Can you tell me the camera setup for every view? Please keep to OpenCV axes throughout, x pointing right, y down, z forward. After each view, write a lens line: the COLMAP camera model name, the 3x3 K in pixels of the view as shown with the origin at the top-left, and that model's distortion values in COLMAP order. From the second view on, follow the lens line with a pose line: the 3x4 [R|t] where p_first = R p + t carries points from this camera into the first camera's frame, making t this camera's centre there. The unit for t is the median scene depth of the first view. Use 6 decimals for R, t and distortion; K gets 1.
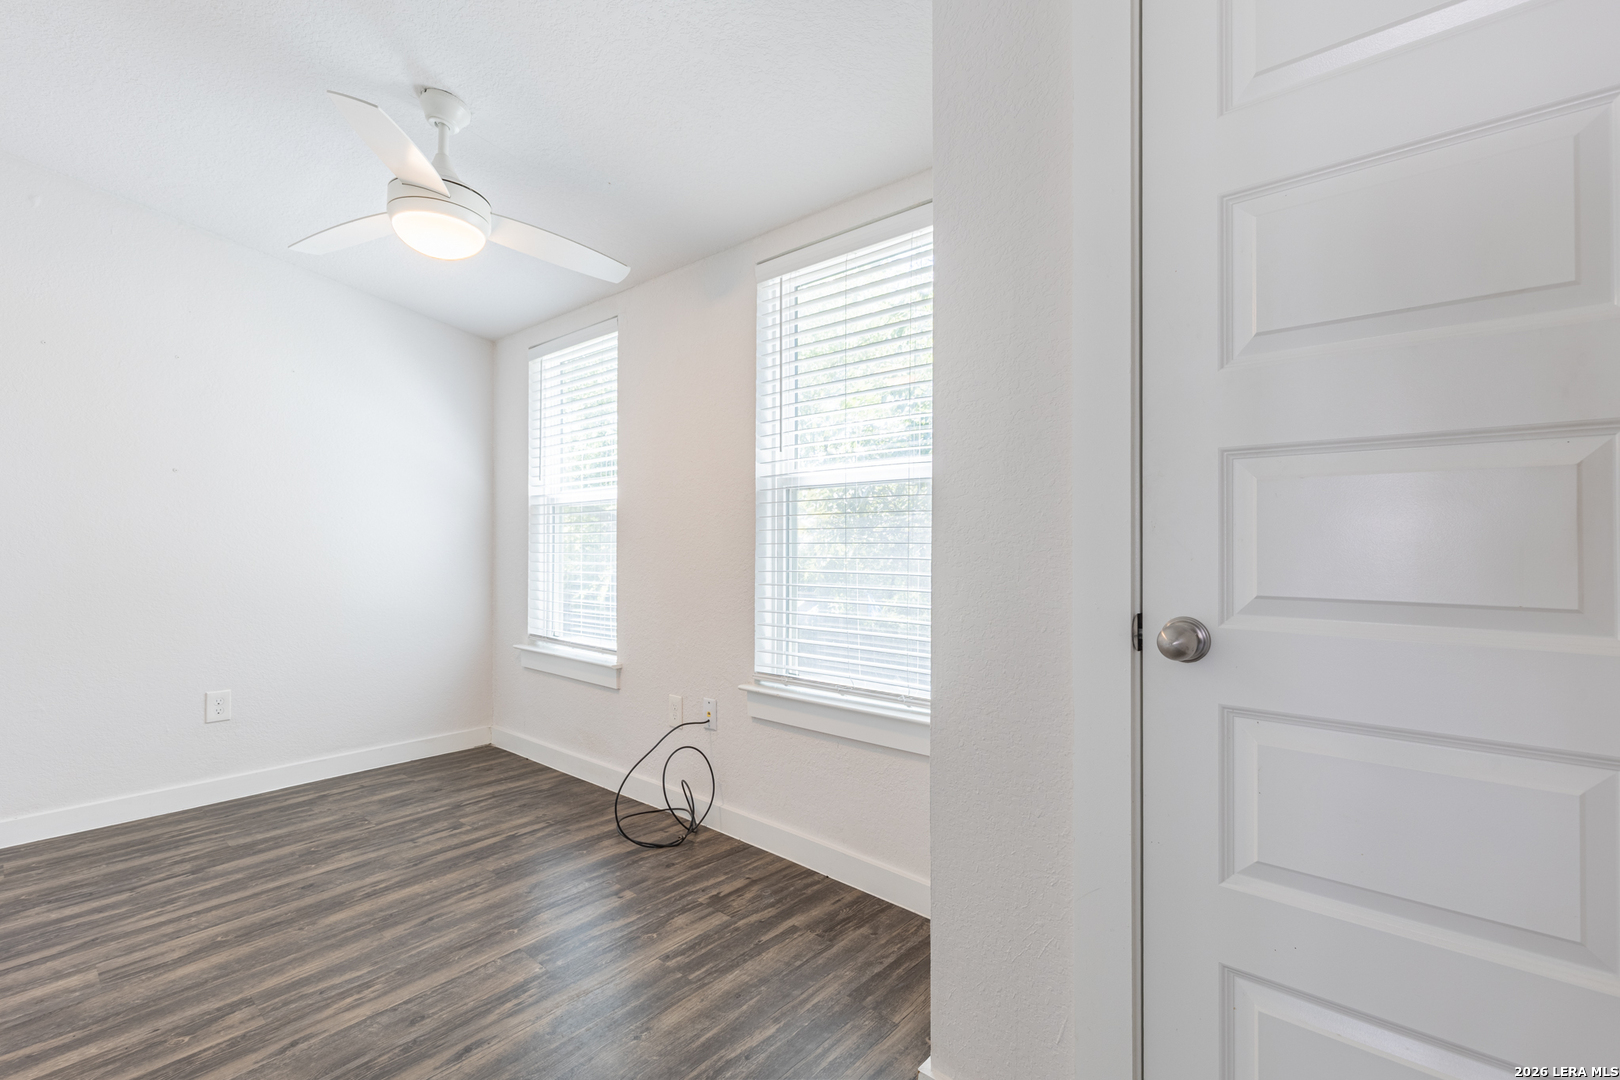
lens RADIAL K [[729.0, 0, 812.2], [0, 729.0, 542.2], [0, 0, 1]] dist [0.008254, -0.002860]
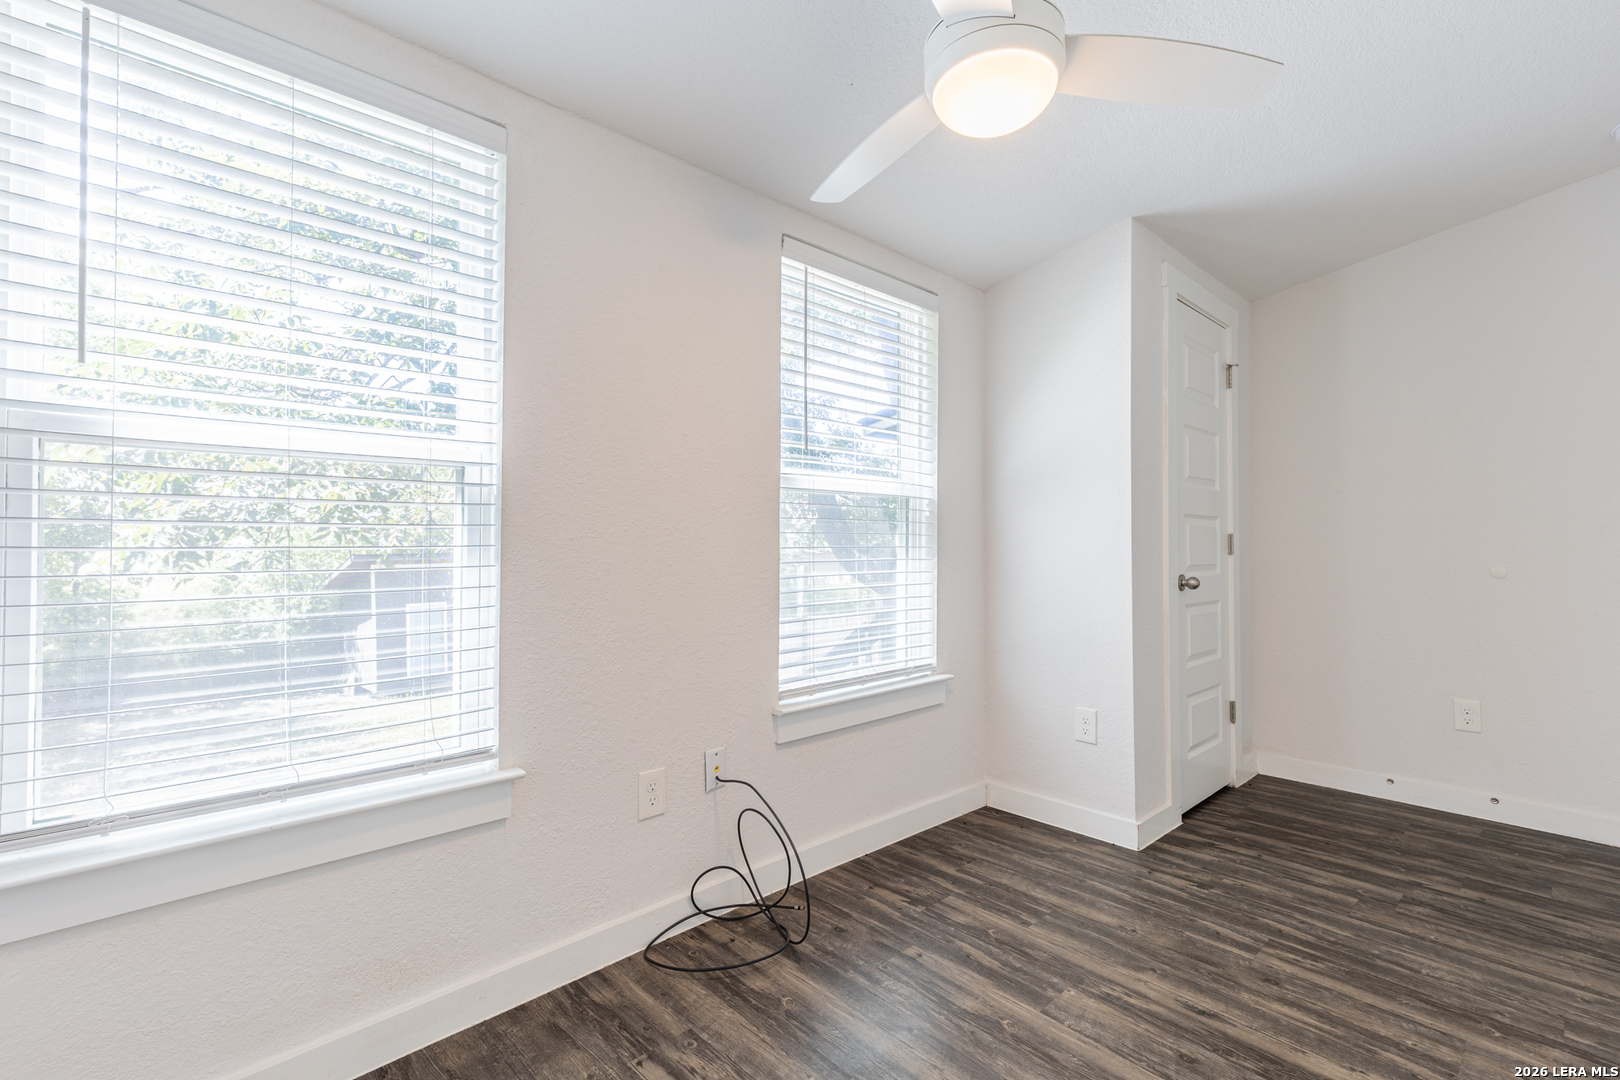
lens RADIAL K [[729.0, 0, 813.8], [0, 729.0, 545.5], [0, 0, 1]] dist [0.008254, -0.002860]
pose [[0.082629, 0.002249, 0.996578, -1.320863], [-0.003770, 0.999991, -0.001944, 0.000952], [-0.996573, -0.003596, 0.082637, 1.223163]]
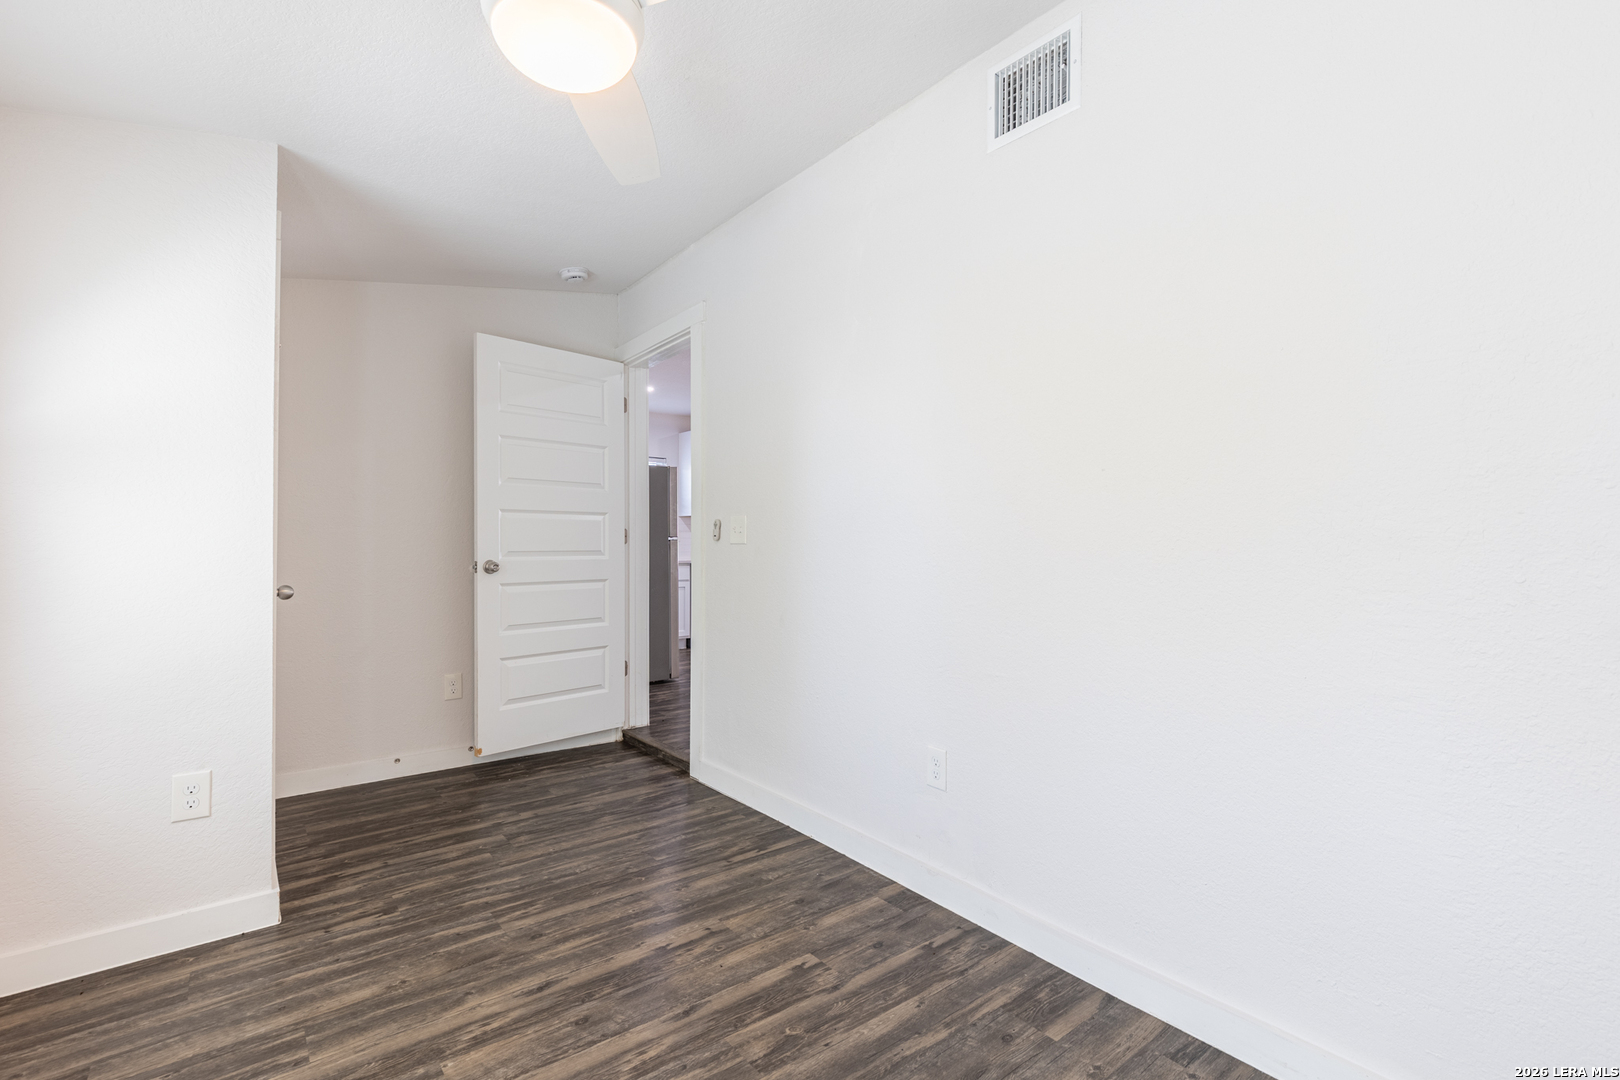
lens RADIAL K [[729.0, 0, 820.6], [0, 729.0, 538.7], [0, 0, 1]] dist [0.008254, -0.002860]
pose [[-0.987405, 0.001711, 0.158203, -0.901155], [-0.000682, 0.999886, -0.015068, -0.005220], [-0.158211, -0.014986, -0.987292, 1.717514]]
